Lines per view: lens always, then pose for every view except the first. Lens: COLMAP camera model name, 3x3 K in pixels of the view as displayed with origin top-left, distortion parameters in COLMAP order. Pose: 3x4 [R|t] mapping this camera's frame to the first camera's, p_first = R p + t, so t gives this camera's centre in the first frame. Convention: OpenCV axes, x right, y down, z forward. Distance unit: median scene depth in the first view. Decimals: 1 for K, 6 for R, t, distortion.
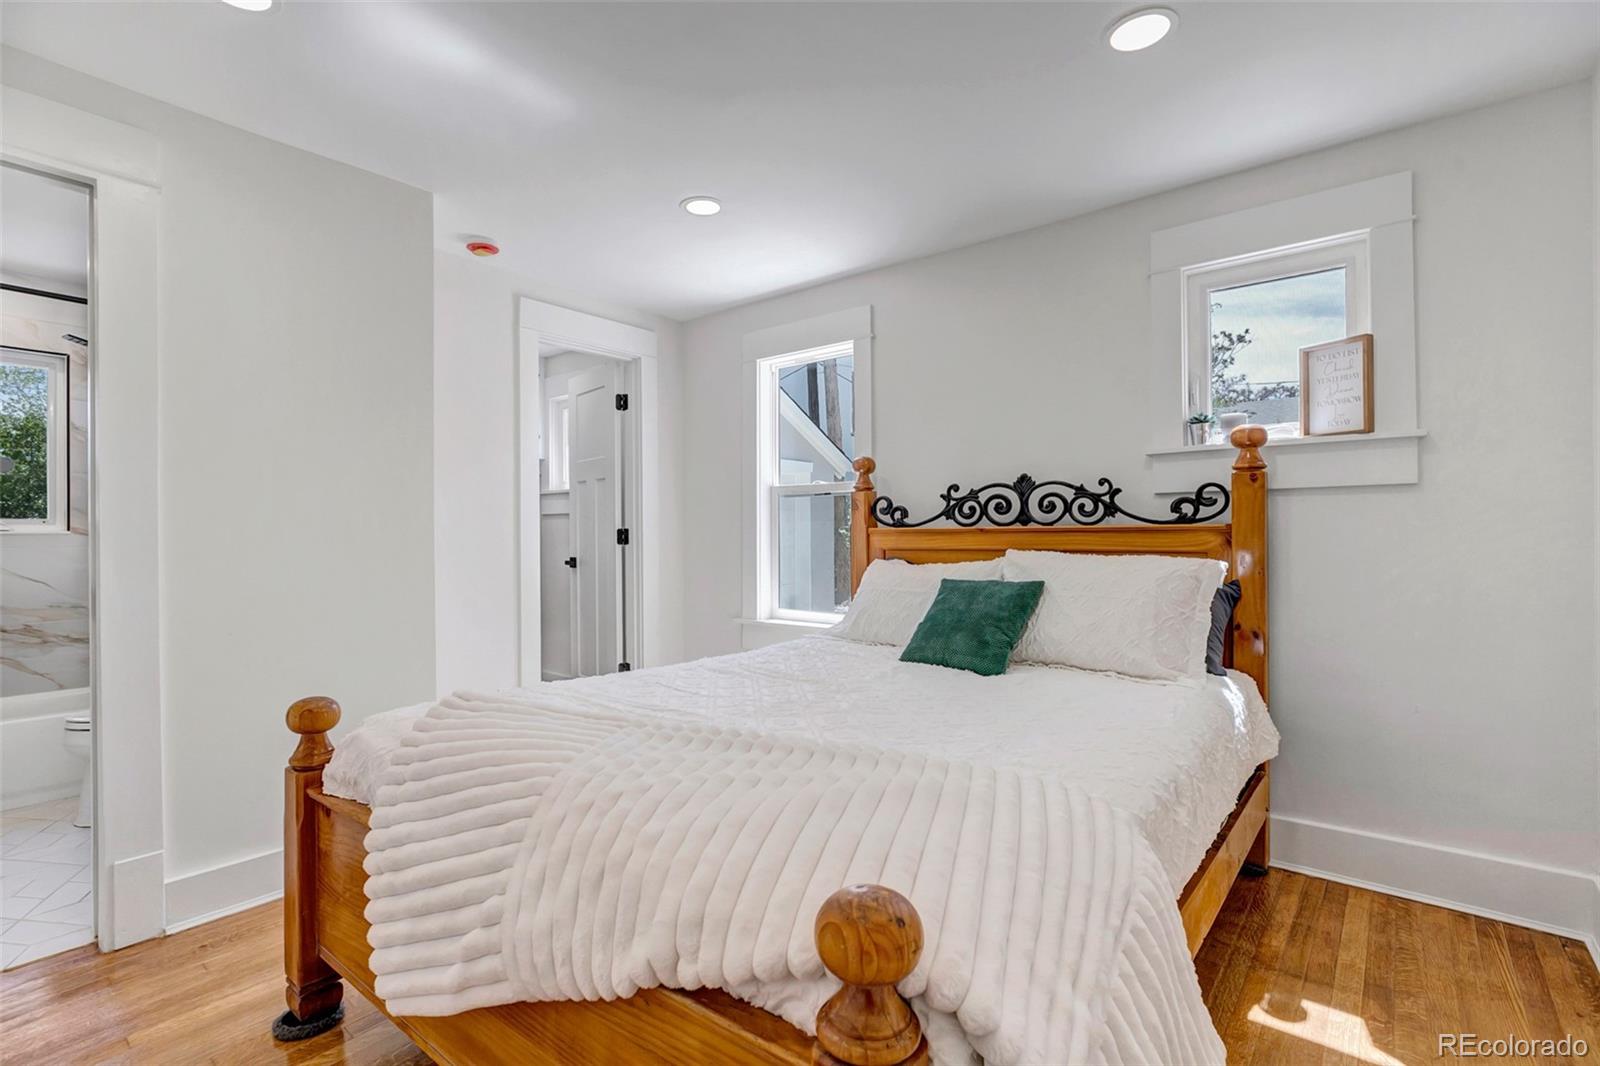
lens RADIAL K [[756.3, 0, 809.6], [0, 756.3, 534.6], [0, 0, 1]] dist [-0.021930, 0.009265]
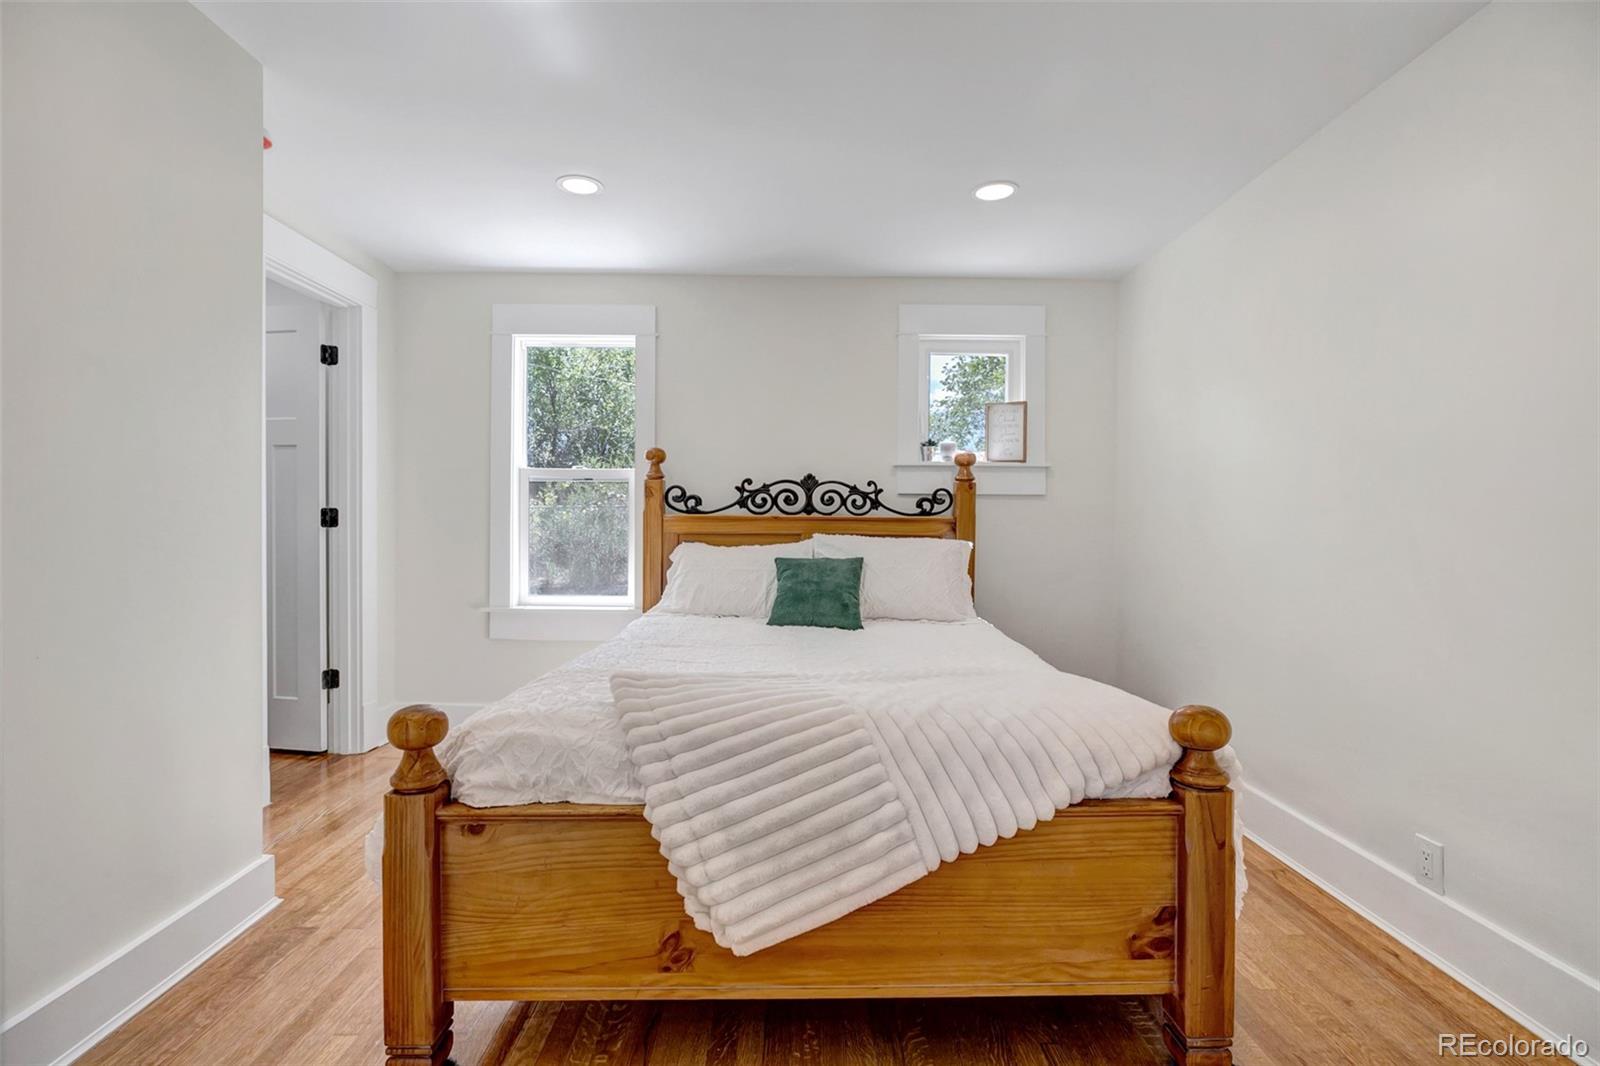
lens RADIAL K [[743.8, 0, 798.6], [0, 743.8, 535.3], [0, 0, 1]] dist [-0.021093, 0.008333]
pose [[0.769809, 0.003728, 0.638263, -0.530905], [-0.013825, 0.999846, 0.010835, 0.009131], [-0.638124, -0.017165, 0.769742, 0.061122]]
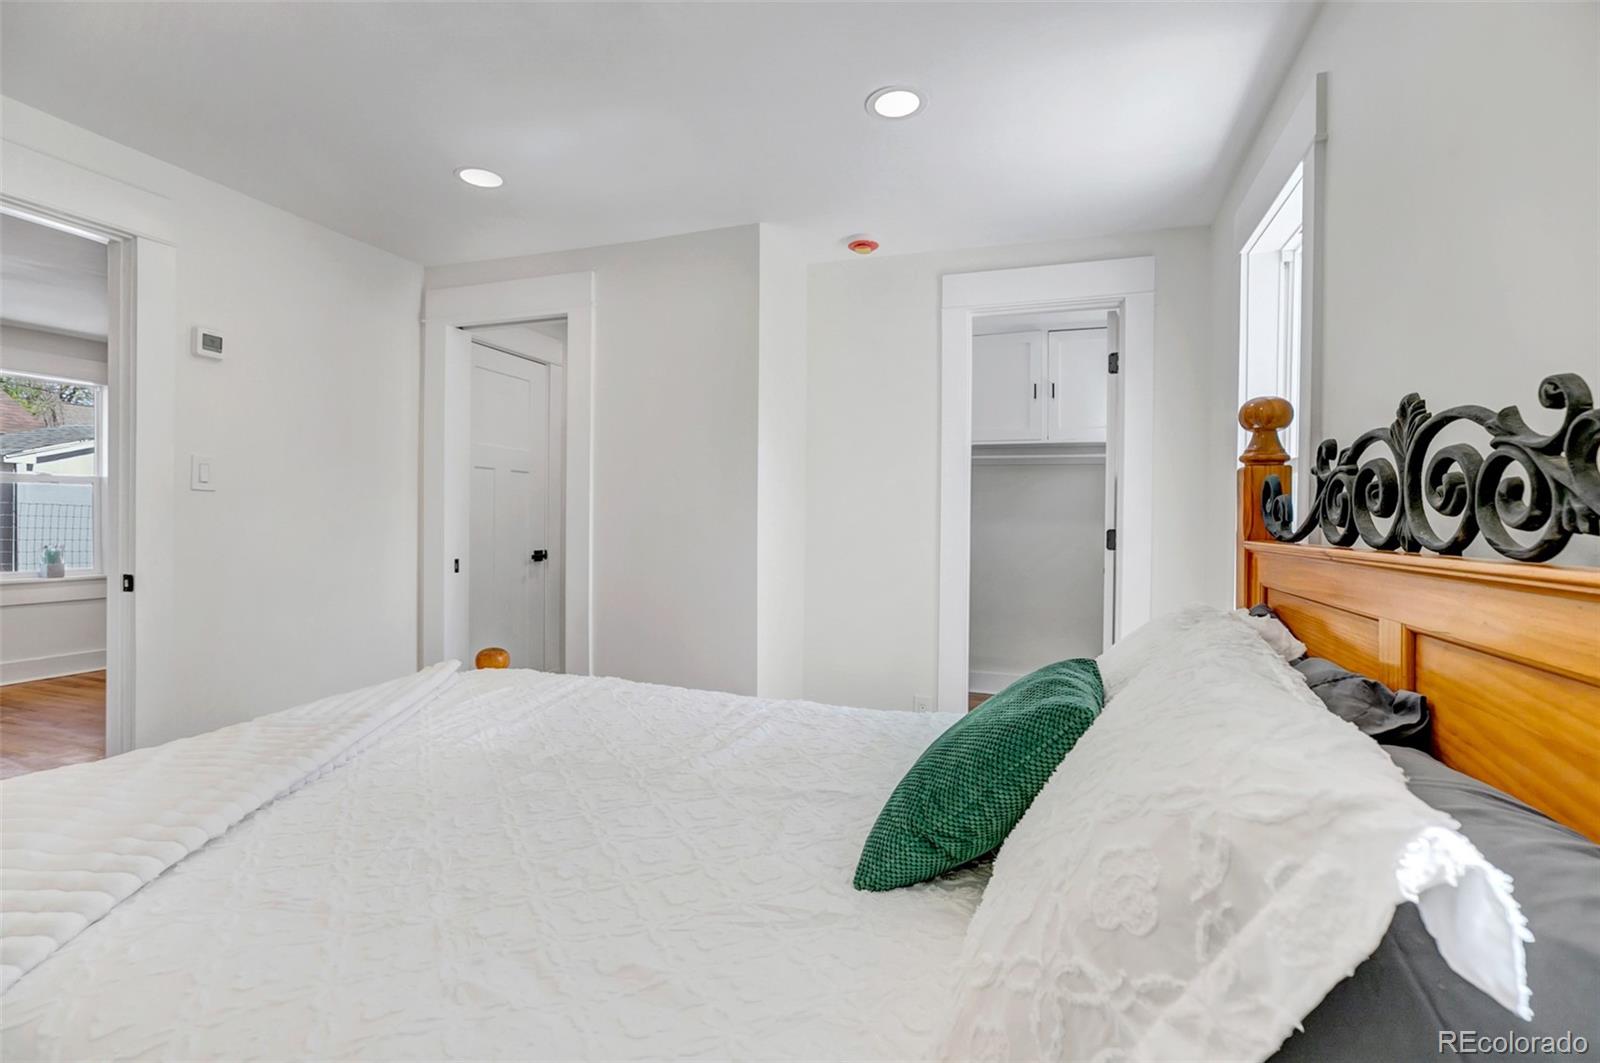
lens RADIAL K [[743.8, 0, 798.6], [0, 743.8, 533.8], [0, 0, 1]] dist [-0.021093, 0.008333]
pose [[0.328448, 0.023627, -0.944226, 0.511275], [-0.007524, 0.999721, 0.022399, -0.025919], [0.944492, -0.000252, 0.328534, 0.658369]]
